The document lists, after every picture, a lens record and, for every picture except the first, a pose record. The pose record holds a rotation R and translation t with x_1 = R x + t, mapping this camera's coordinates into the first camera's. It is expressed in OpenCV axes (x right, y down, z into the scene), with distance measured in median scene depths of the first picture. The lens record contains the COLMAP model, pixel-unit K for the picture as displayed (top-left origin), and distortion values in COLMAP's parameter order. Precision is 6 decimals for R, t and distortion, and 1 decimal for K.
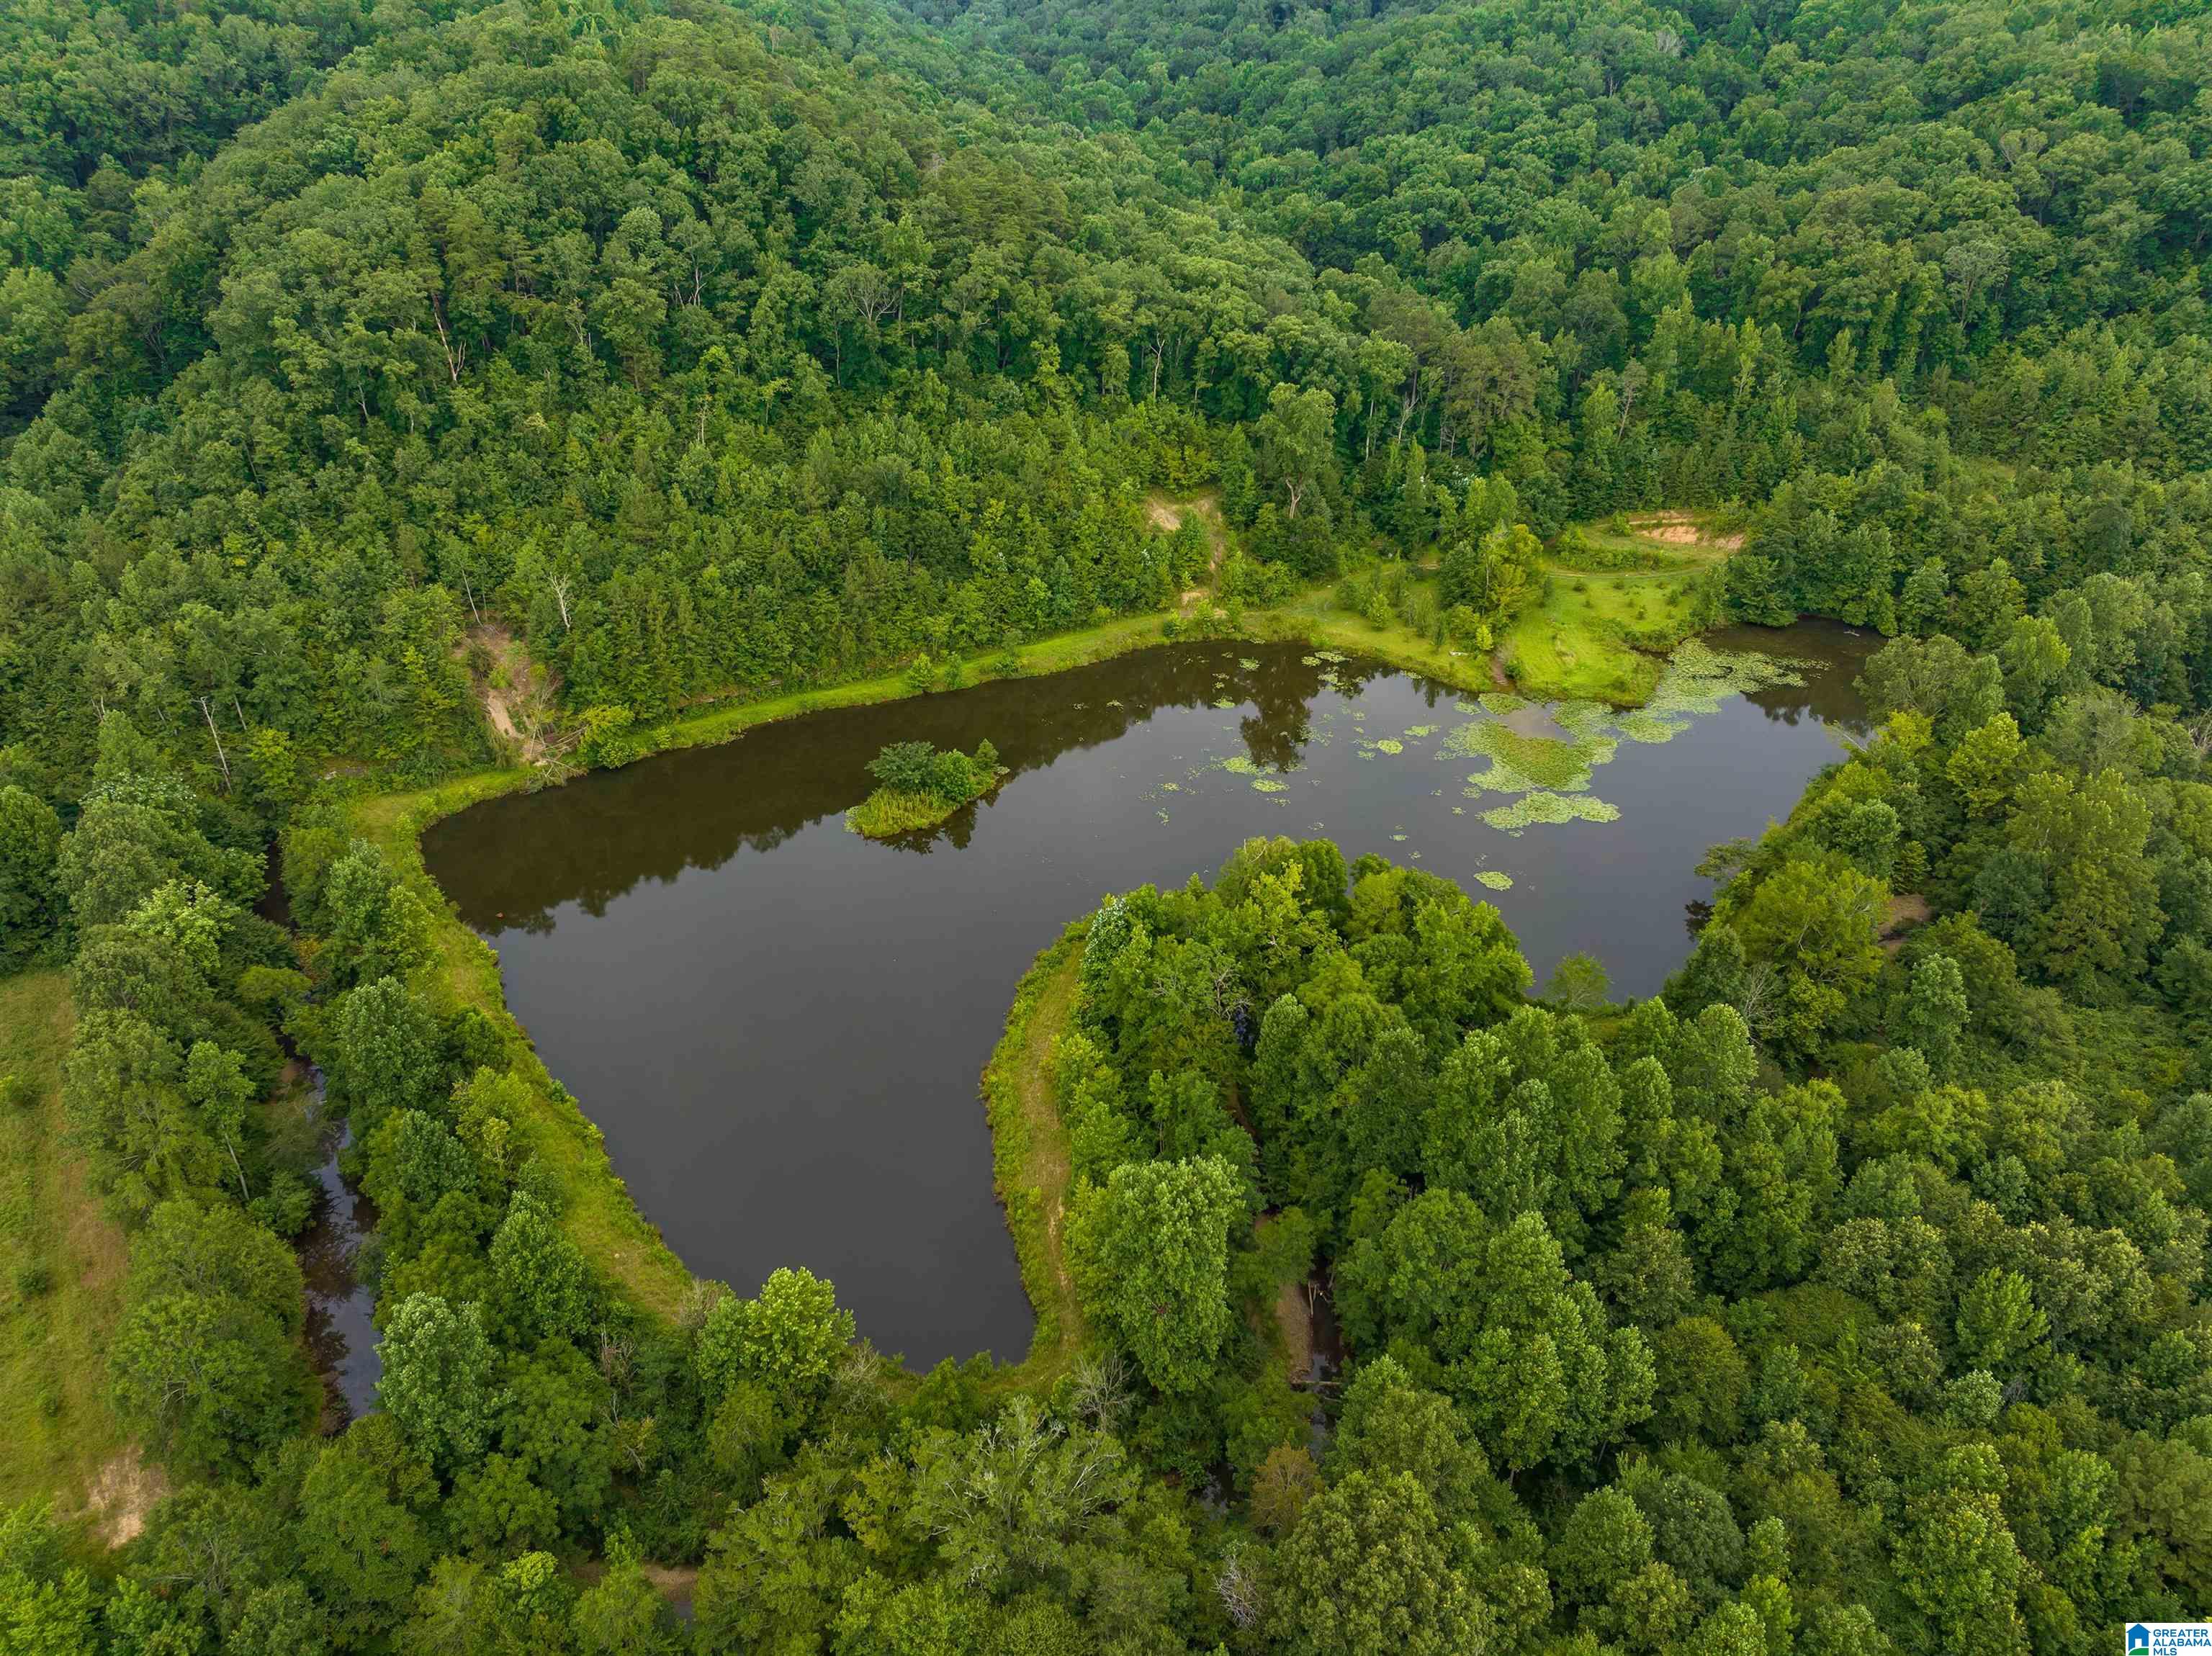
lens RADIAL K [[1562.8, 0, 1100.8], [0, 1562.8, 819.0], [0, 0, 1]] dist [-0.044286, 0.010351]
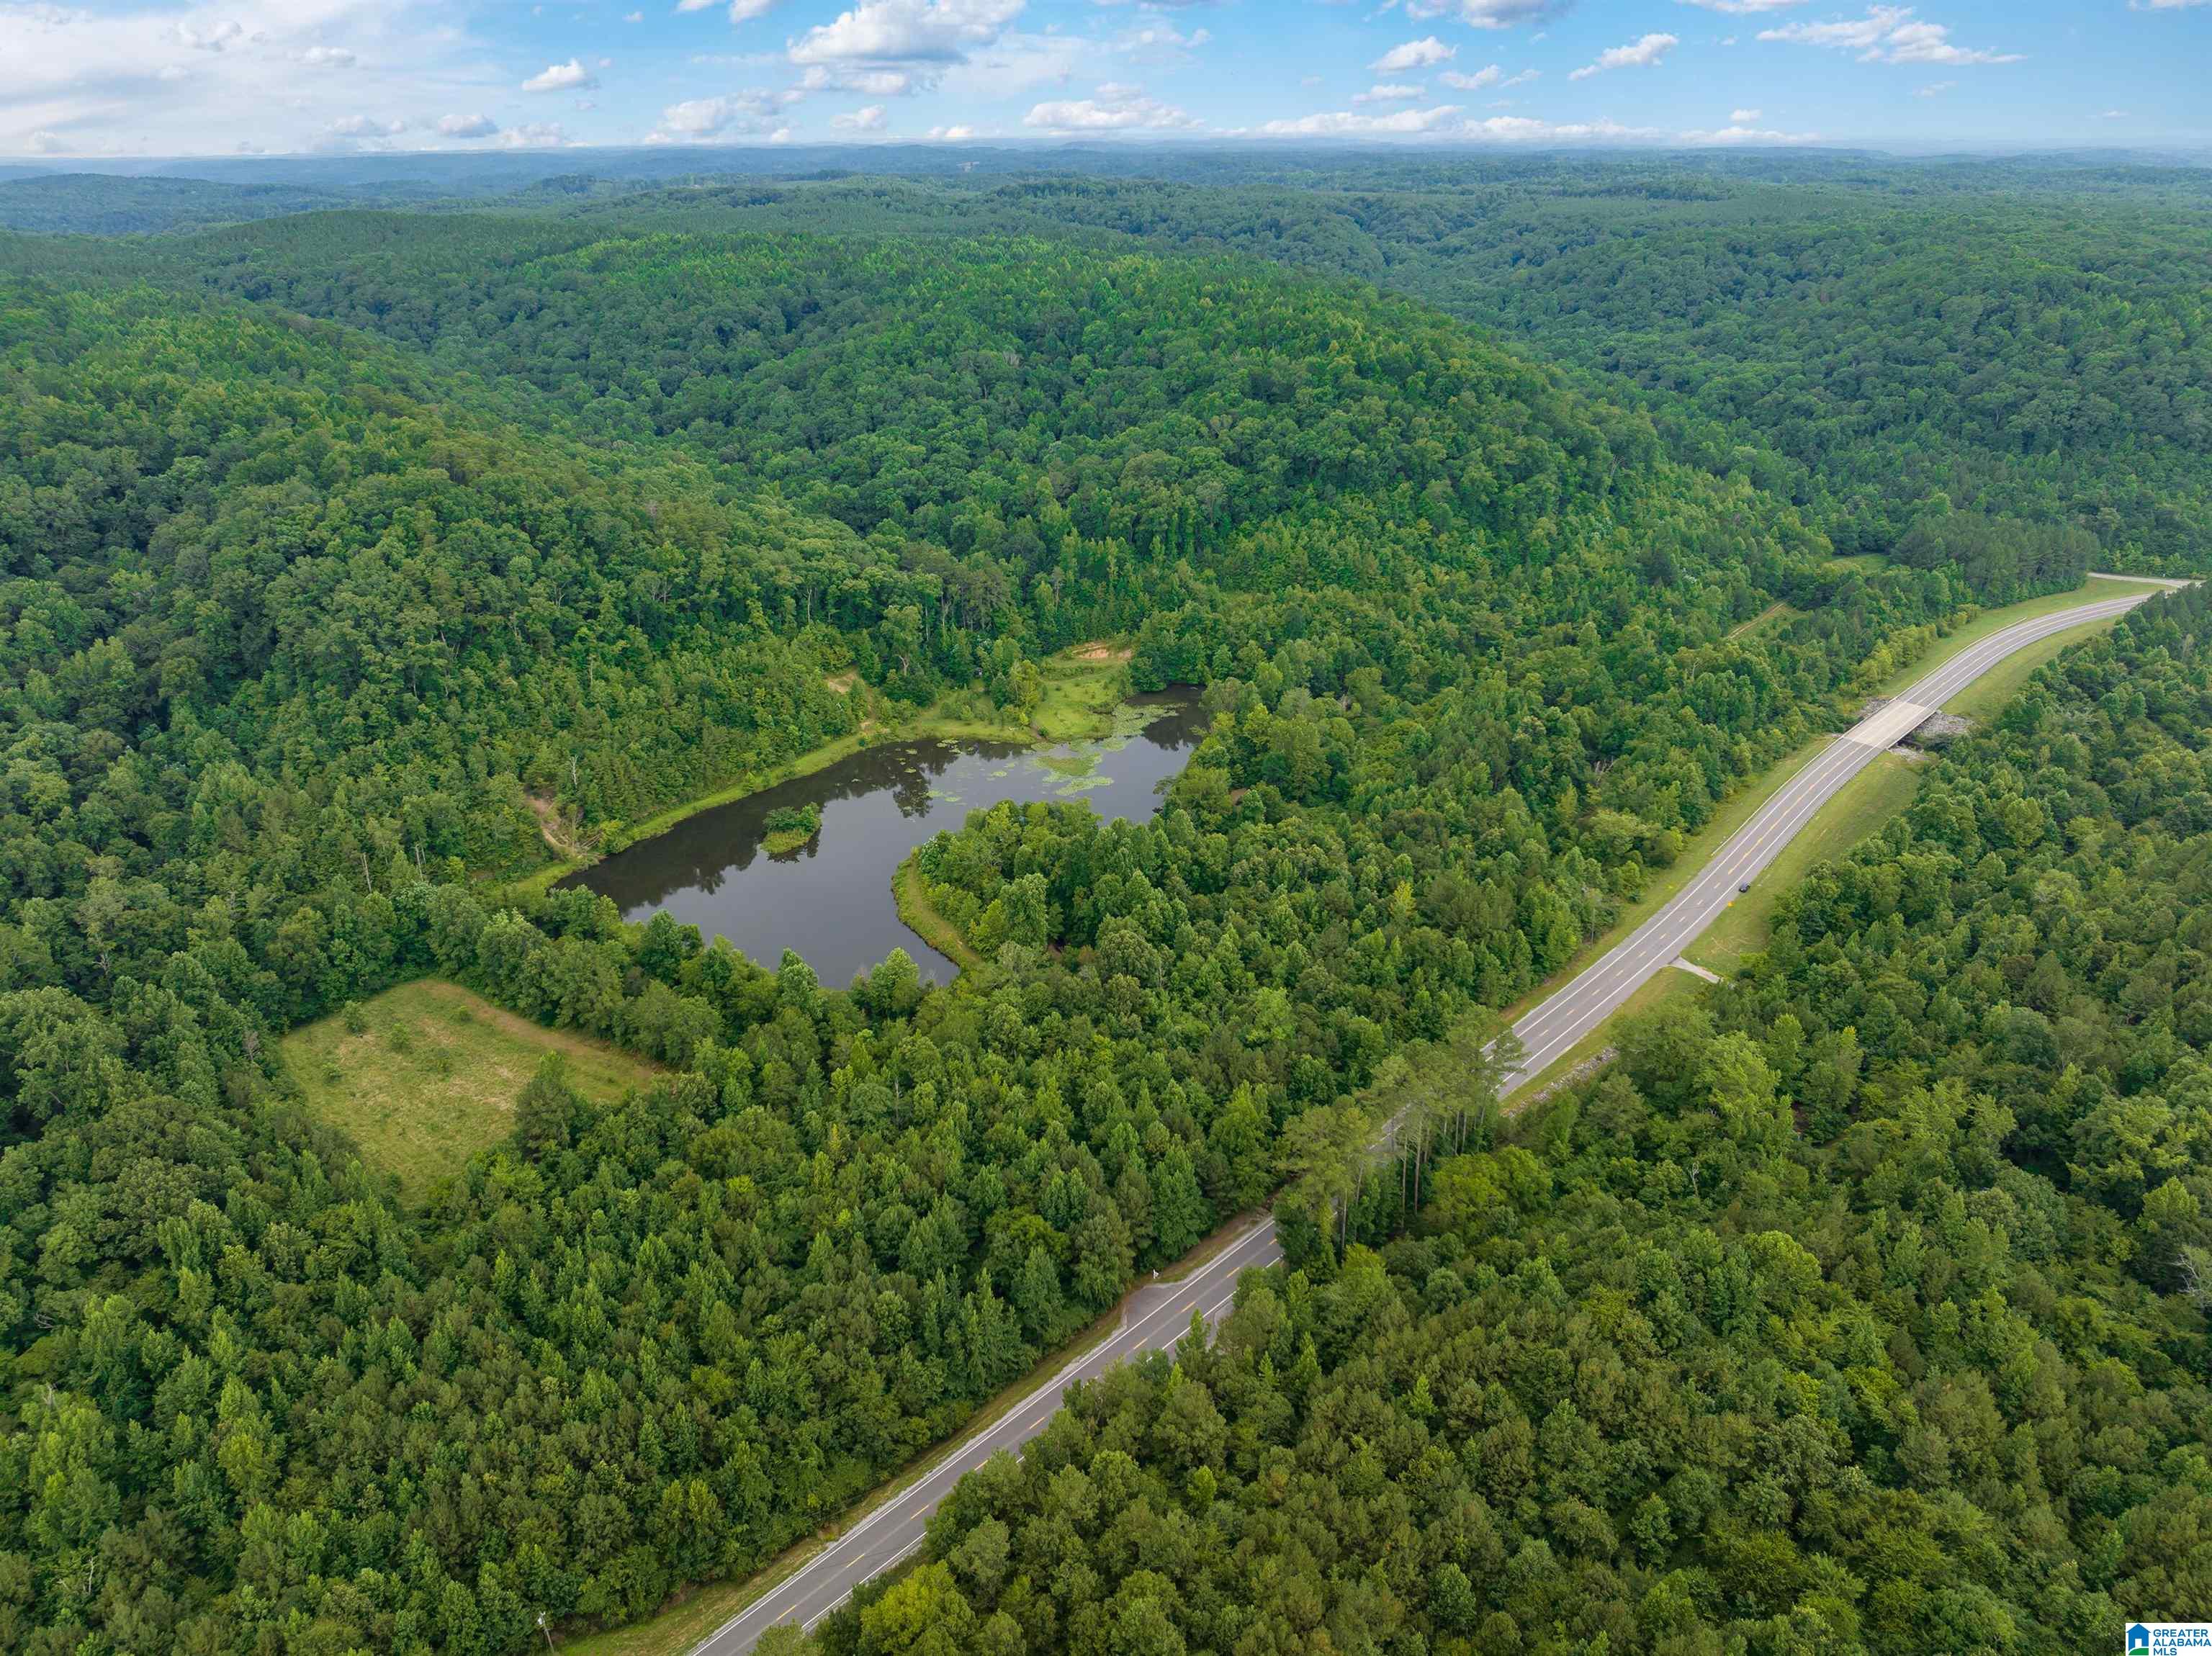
lens RADIAL K [[1562.8, 0, 1100.8], [0, 1562.8, 819.0], [0, 0, 1]] dist [-0.044286, 0.010351]
pose [[0.912668, -0.180510, 0.366680, -0.372155], [0.220146, 0.973028, -0.068942, 0.148700], [-0.344345, 0.143644, 0.927789, -0.760432]]
